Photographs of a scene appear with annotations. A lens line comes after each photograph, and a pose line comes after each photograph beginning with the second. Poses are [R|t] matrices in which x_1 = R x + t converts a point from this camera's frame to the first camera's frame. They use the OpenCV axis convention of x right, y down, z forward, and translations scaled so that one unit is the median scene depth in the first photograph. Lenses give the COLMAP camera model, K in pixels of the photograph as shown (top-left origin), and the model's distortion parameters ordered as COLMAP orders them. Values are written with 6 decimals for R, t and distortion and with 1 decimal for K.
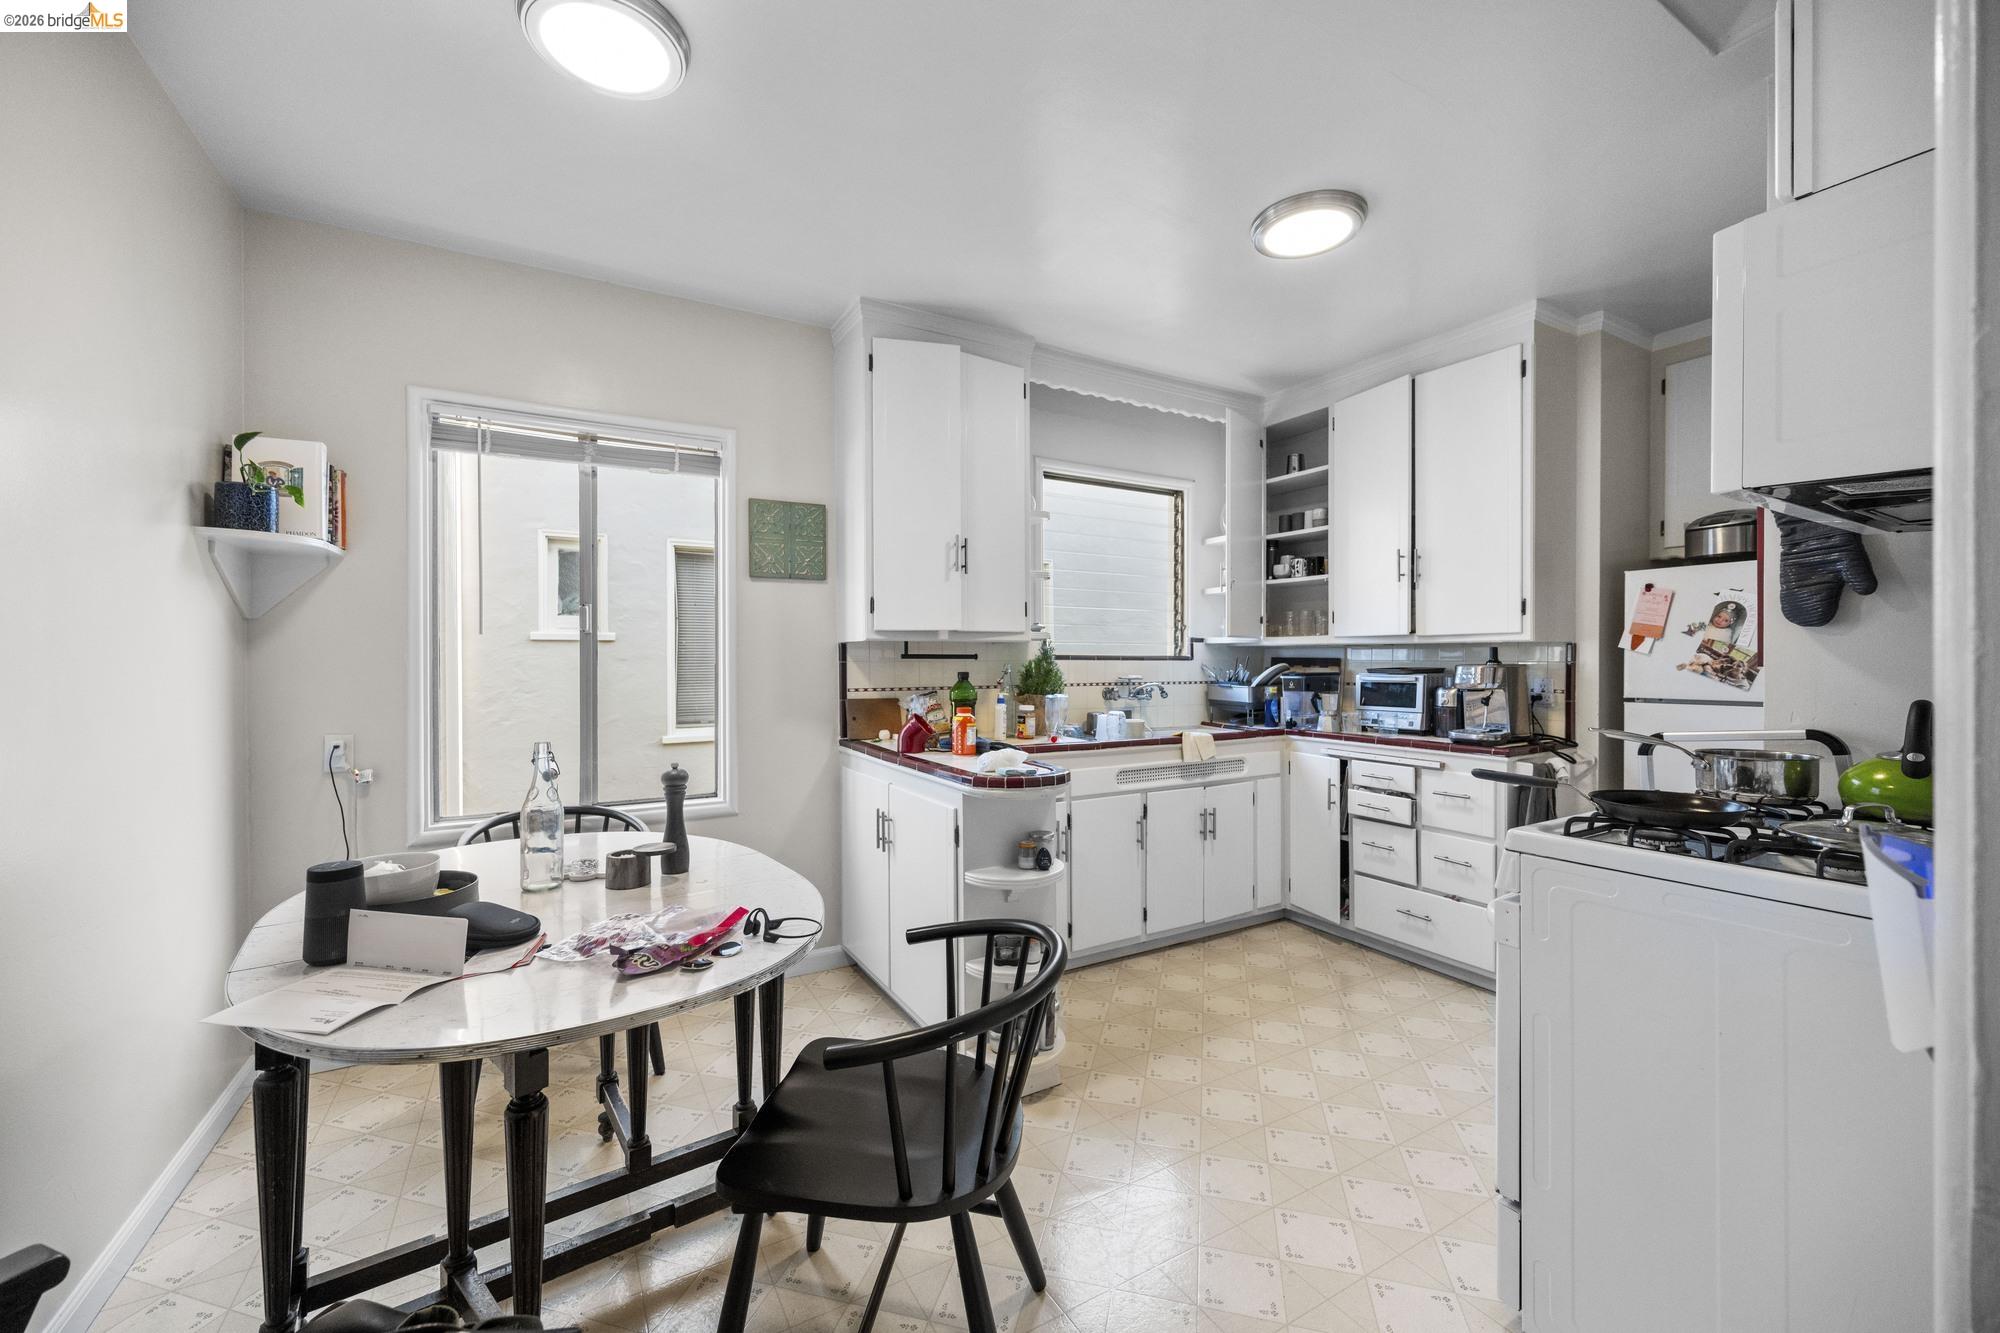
lens RADIAL K [[781.6, 0, 979.6], [0, 781.6, 655.4], [0, 0, 1]] dist [0.002521, -0.000091]
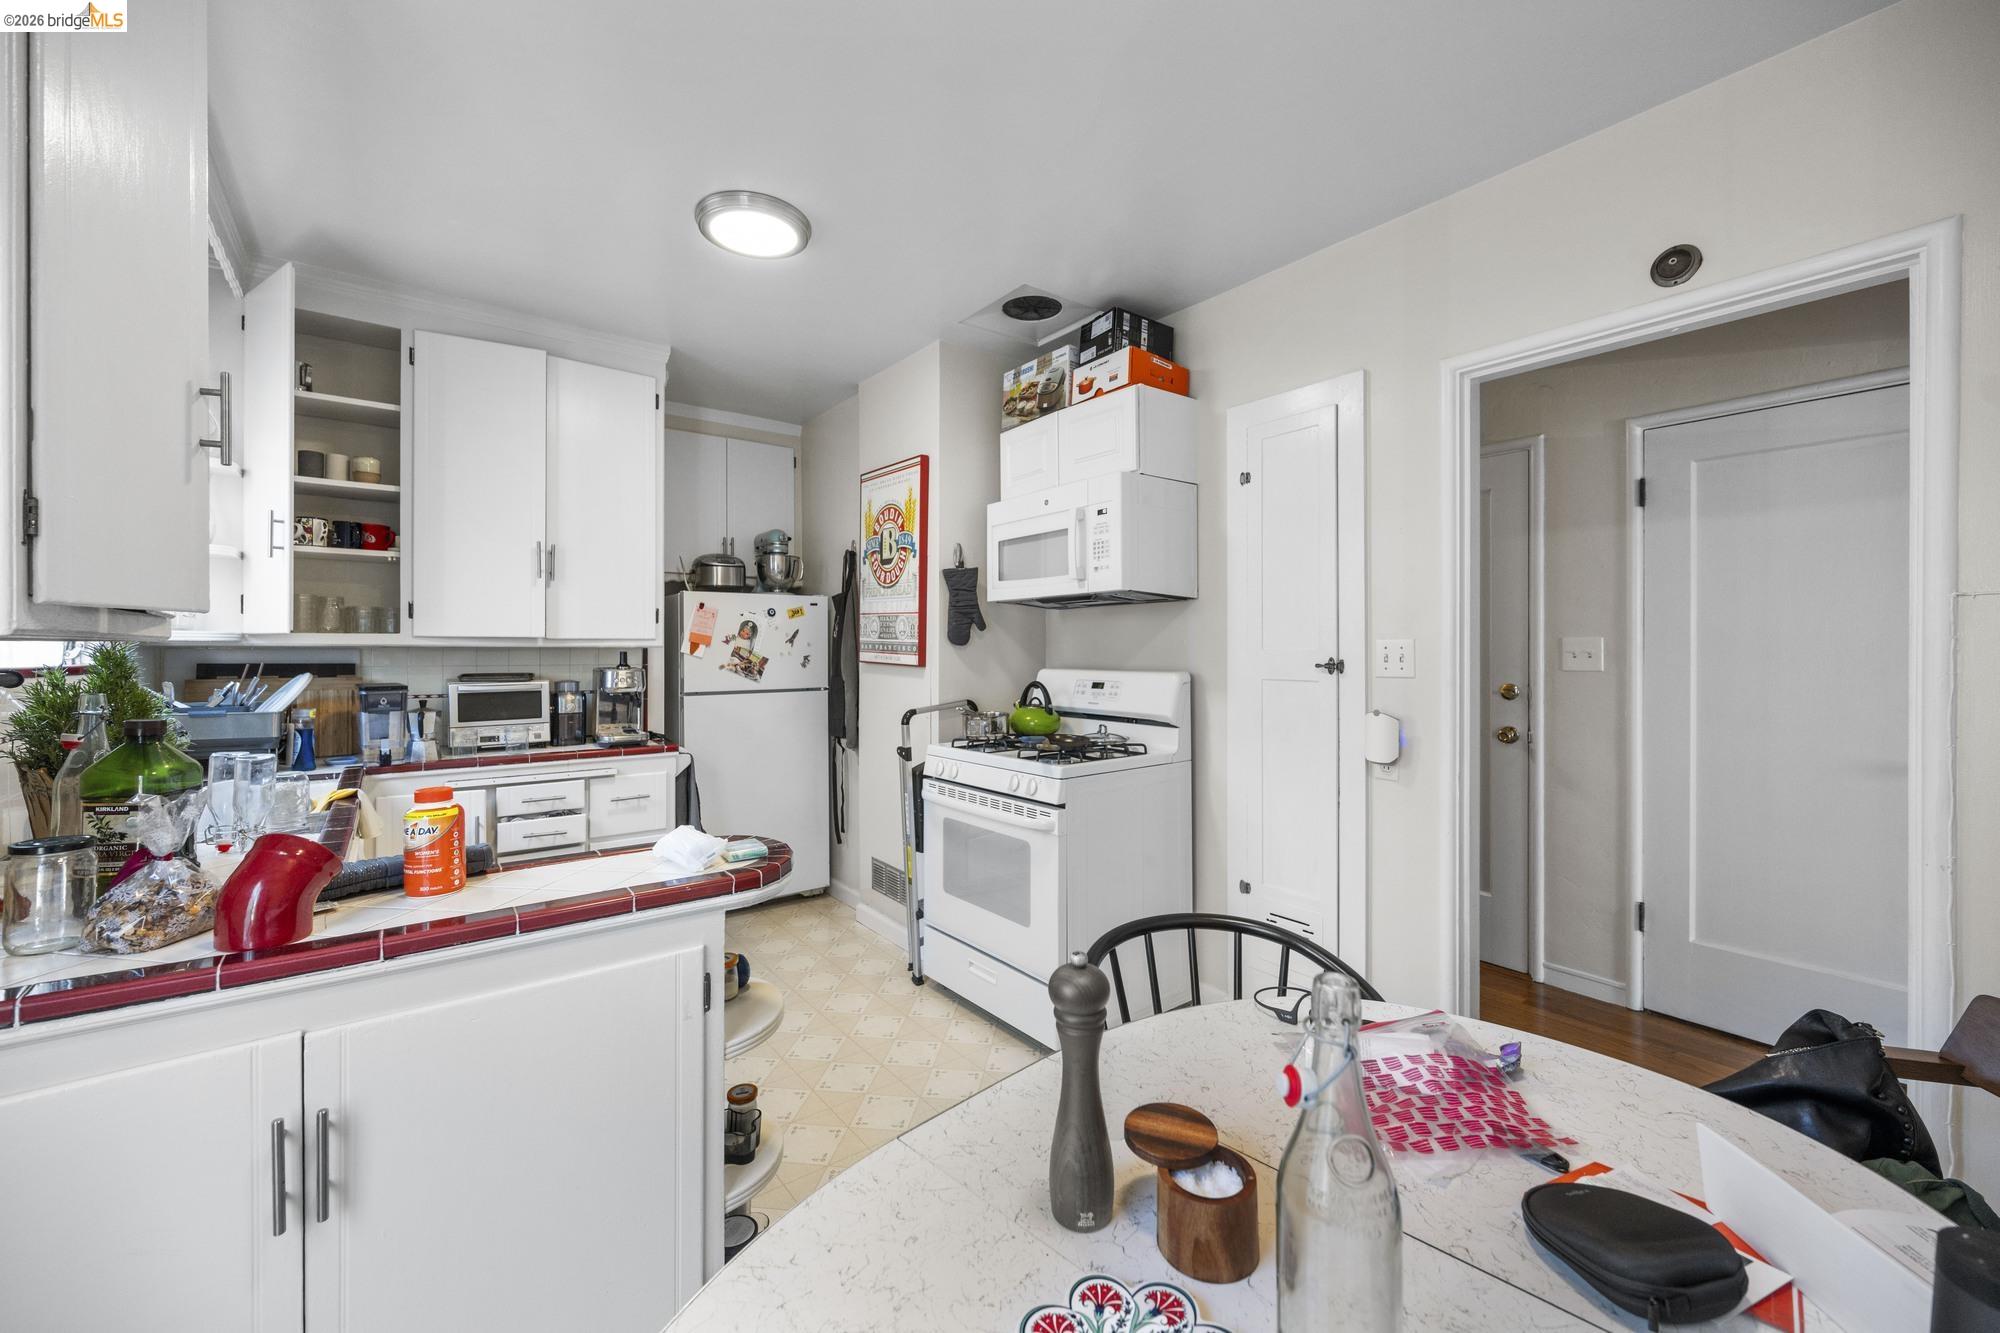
lens RADIAL K [[781.6, 0, 978.8], [0, 781.6, 666.7], [0, 0, 1]] dist [0.002521, -0.000091]
pose [[-0.109171, -0.016035, 0.993894, -0.452321], [0.000663, 0.999868, 0.016204, -0.007251], [-0.994023, 0.002428, -0.109146, 0.673135]]
